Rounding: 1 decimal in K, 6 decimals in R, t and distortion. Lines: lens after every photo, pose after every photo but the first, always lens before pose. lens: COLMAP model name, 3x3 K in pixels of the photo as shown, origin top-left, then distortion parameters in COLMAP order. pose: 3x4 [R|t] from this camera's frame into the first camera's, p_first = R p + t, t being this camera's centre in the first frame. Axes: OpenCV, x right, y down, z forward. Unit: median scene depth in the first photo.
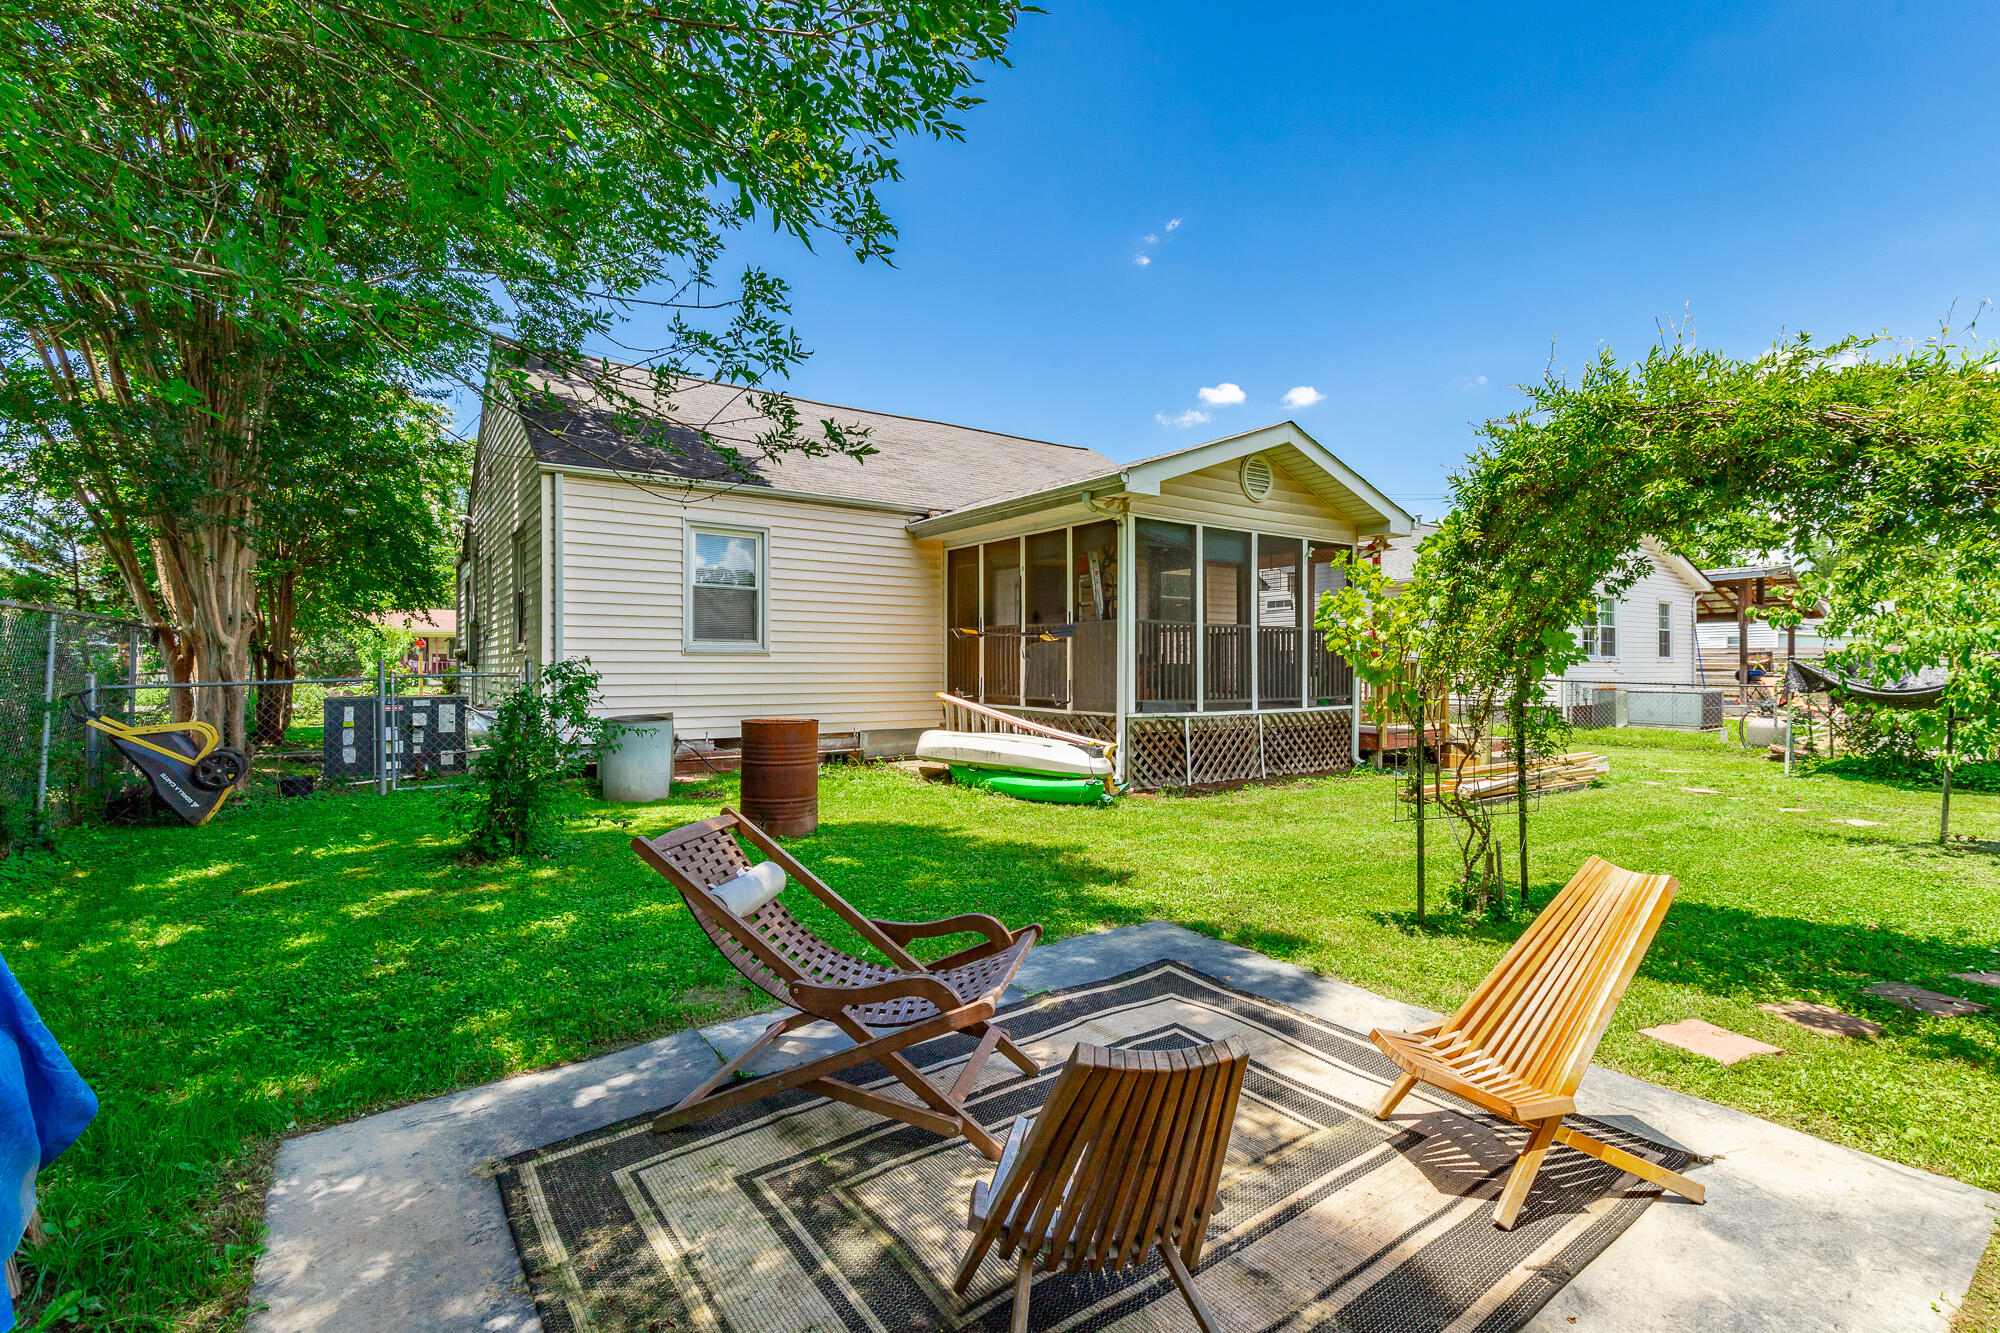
lens RADIAL K [[900.0, 0, 1003.6], [0, 900.0, 667.4], [0, 0, 1]] dist [0.008345, -0.001323]
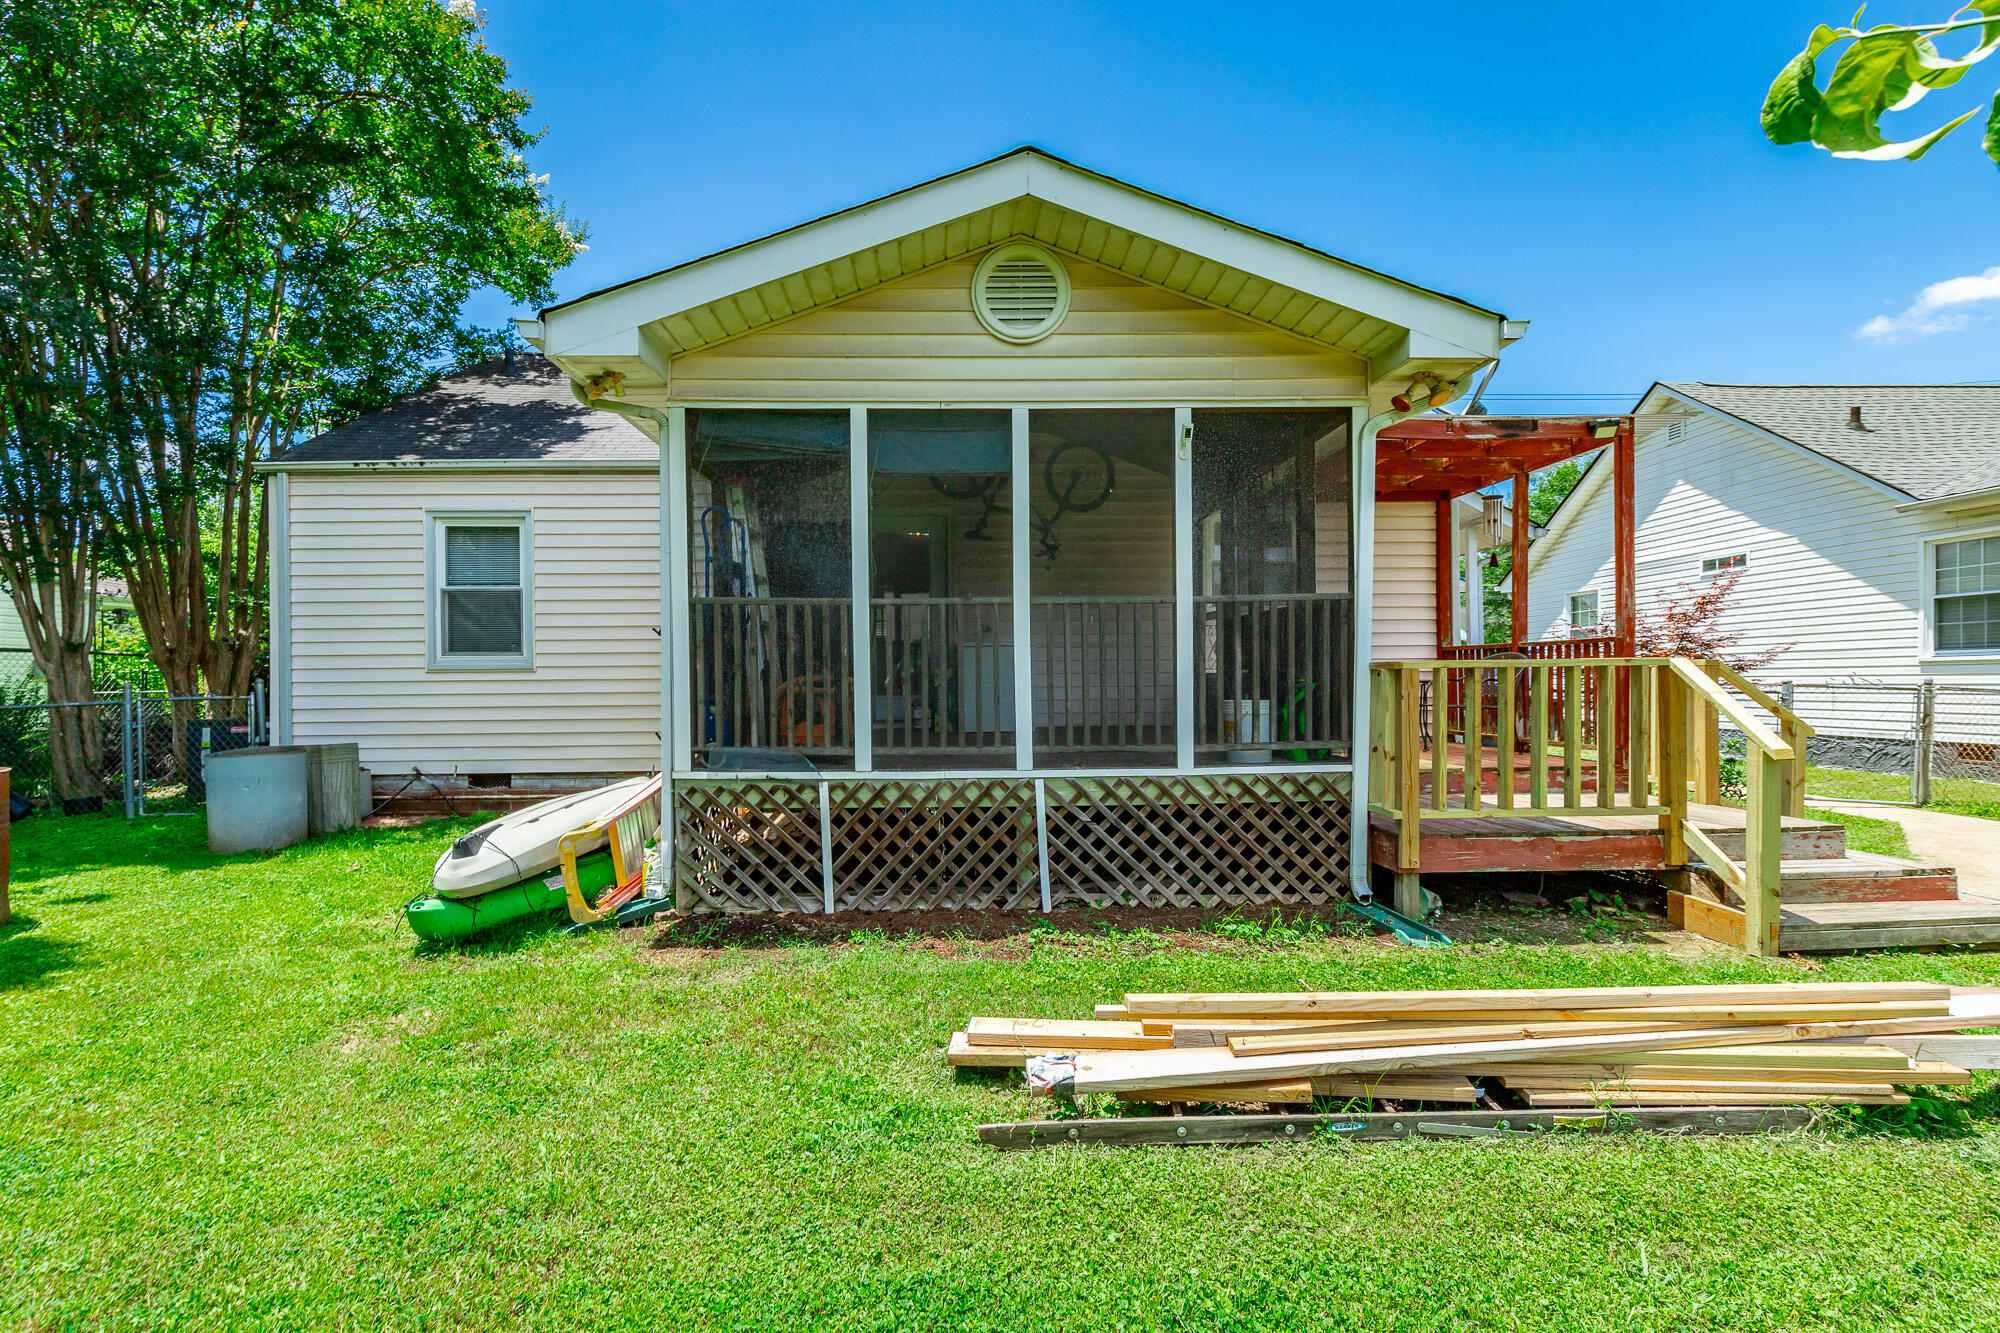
lens RADIAL K [[900.0, 0, 989.7], [0, 900.0, 675.3], [0, 0, 1]] dist [0.008345, -0.001323]
pose [[0.829417, -0.010906, -0.558523, 0.536717], [0.009504, 0.999940, -0.005411, -0.001740], [0.558549, -0.000821, 0.829471, 0.584848]]
